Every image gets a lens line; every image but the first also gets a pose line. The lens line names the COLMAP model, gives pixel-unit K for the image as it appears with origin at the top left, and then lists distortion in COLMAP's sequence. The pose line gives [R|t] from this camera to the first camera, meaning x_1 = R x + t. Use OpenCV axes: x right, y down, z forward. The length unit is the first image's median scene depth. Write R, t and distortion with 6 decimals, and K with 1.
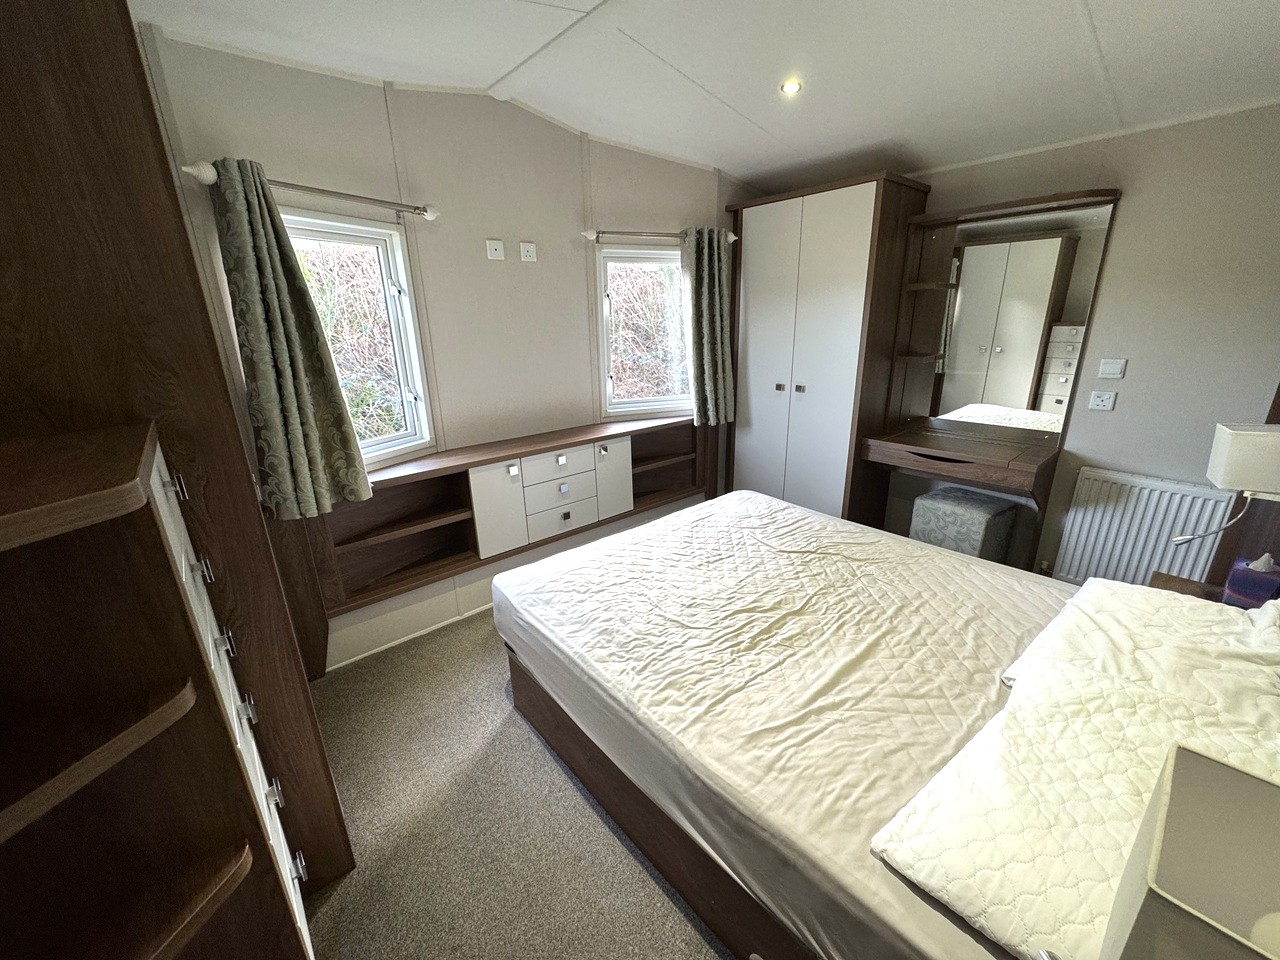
lens RADIAL K [[509.3, 0, 638.1], [0, 509.3, 481.3], [0, 0, 1]] dist [-0.000662, 0.000335]
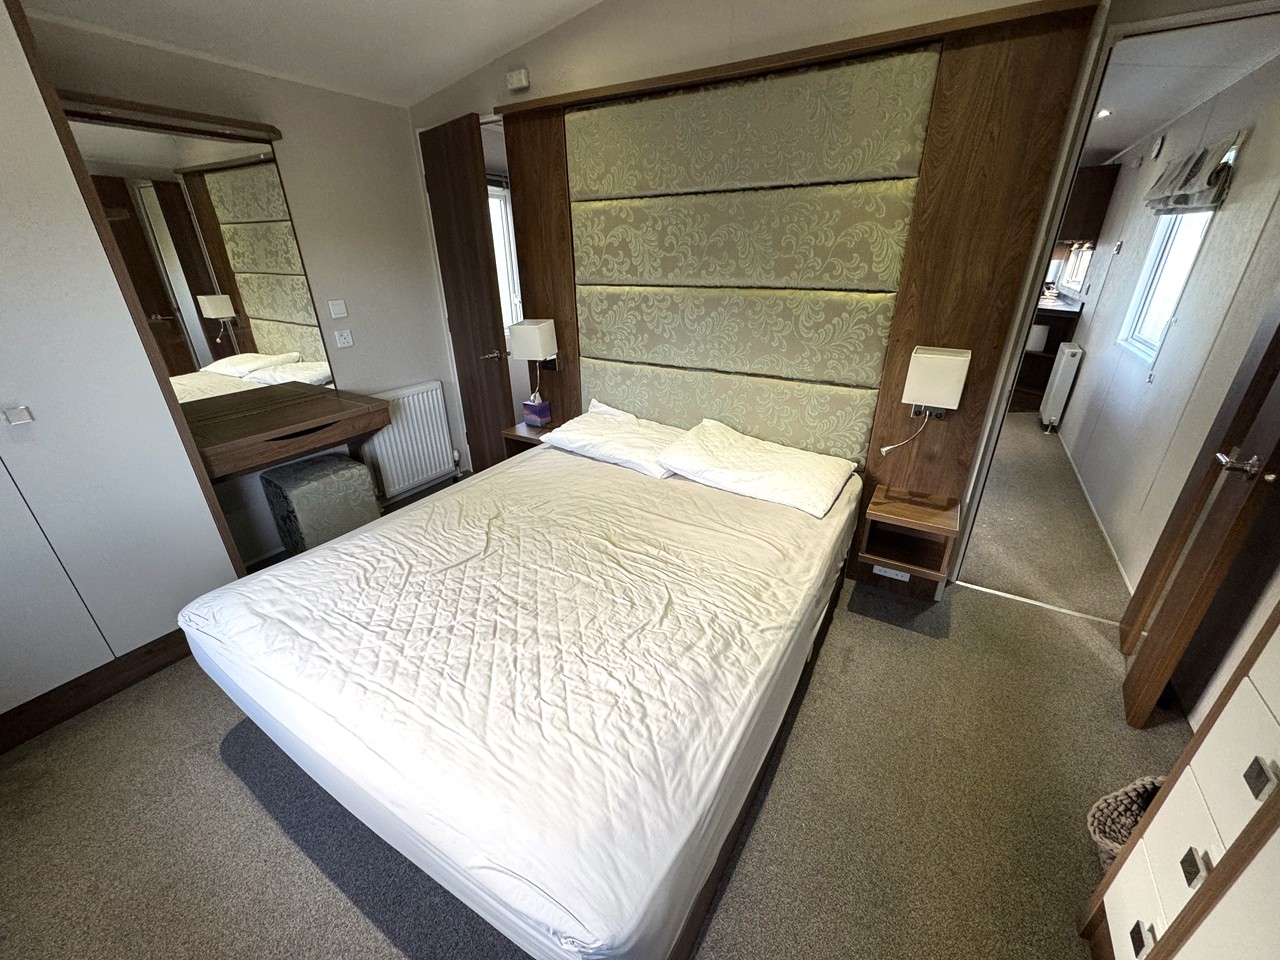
lens RADIAL K [[509.3, 0, 637.8], [0, 509.3, 477.0], [0, 0, 1]] dist [-0.000662, 0.000335]
pose [[-0.305740, -0.366265, 0.878848, -0.427352], [0.312456, 0.833331, 0.455995, -0.234159], [-0.899386, 0.414017, -0.140341, 0.764408]]
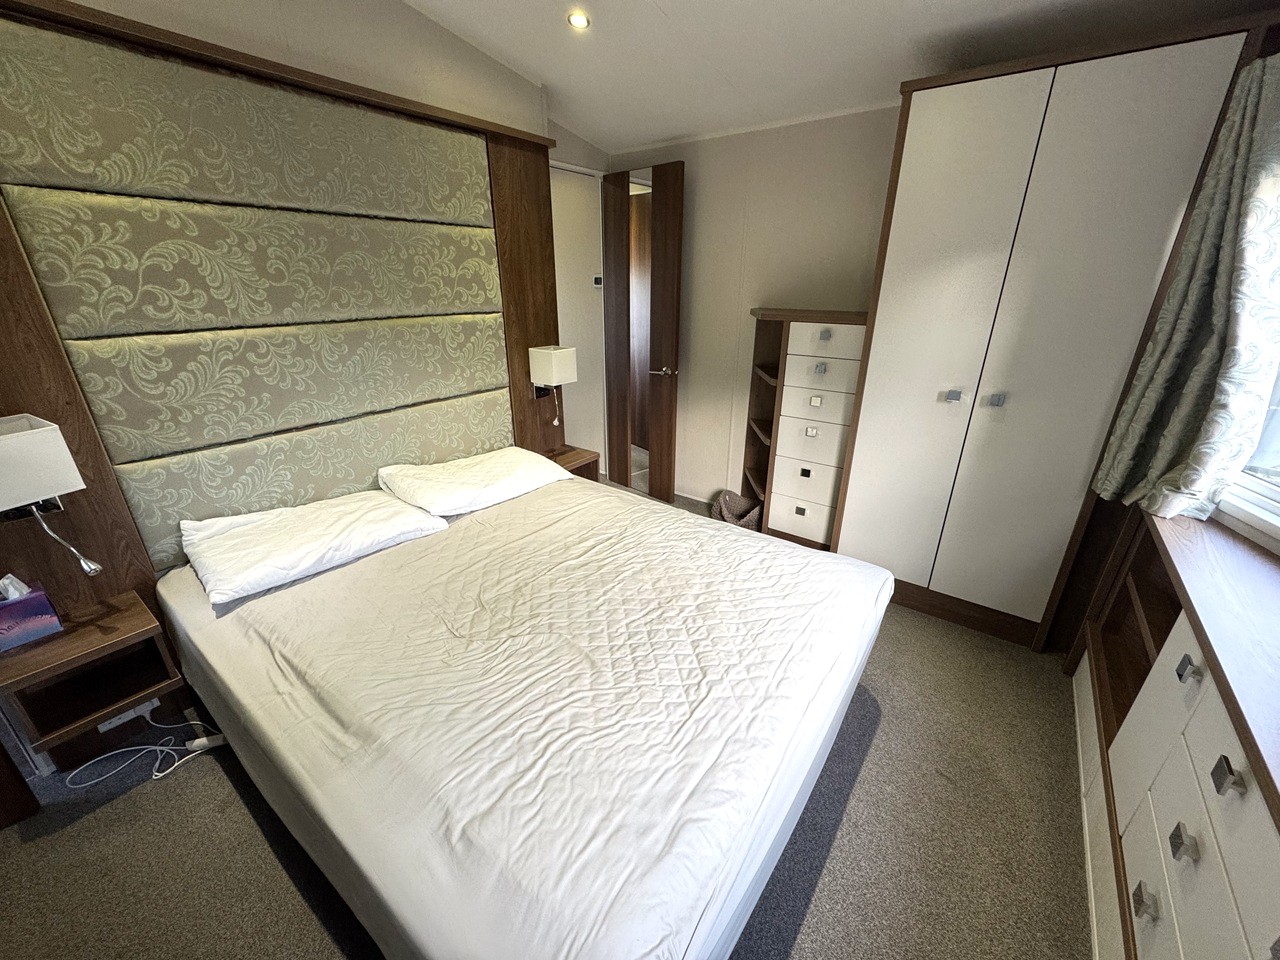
lens RADIAL K [[509.3, 0, 638.1], [0, 509.3, 479.2], [0, 0, 1]] dist [-0.000662, 0.000335]
pose [[-0.978045, 0.093260, -0.186363, 0.256298], [-0.047379, 0.771348, 0.634648, -0.411740], [0.202938, 0.629544, -0.749994, 1.265812]]
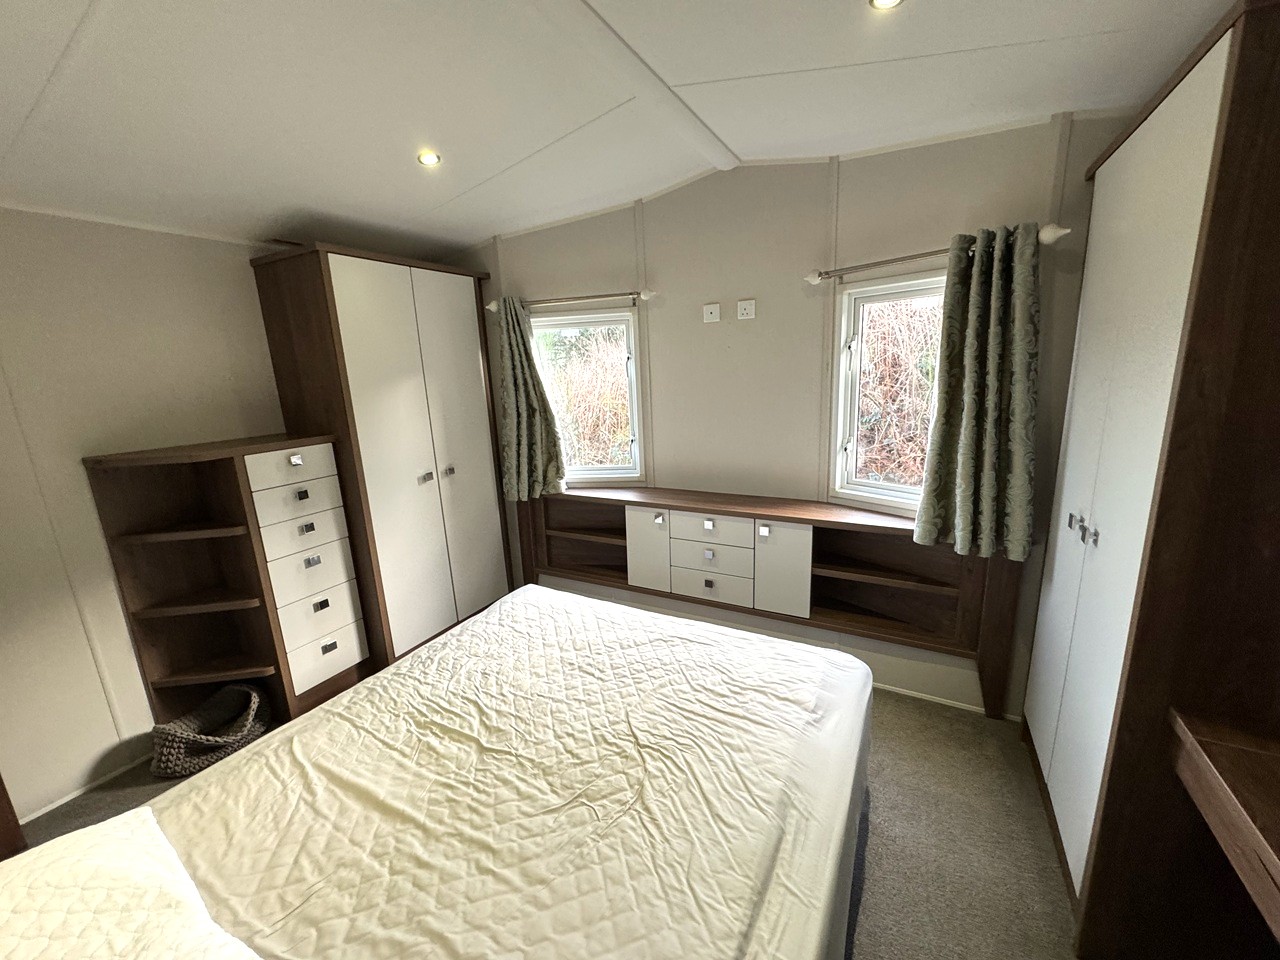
lens RADIAL K [[509.3, 0, 638.5], [0, 509.3, 480.0], [0, 0, 1]] dist [-0.000662, 0.000335]
pose [[0.345115, 0.208661, -0.915072, 0.796641], [-0.253229, 0.959518, 0.123291, -0.249819], [0.903754, 0.189173, 0.383983, 0.608112]]
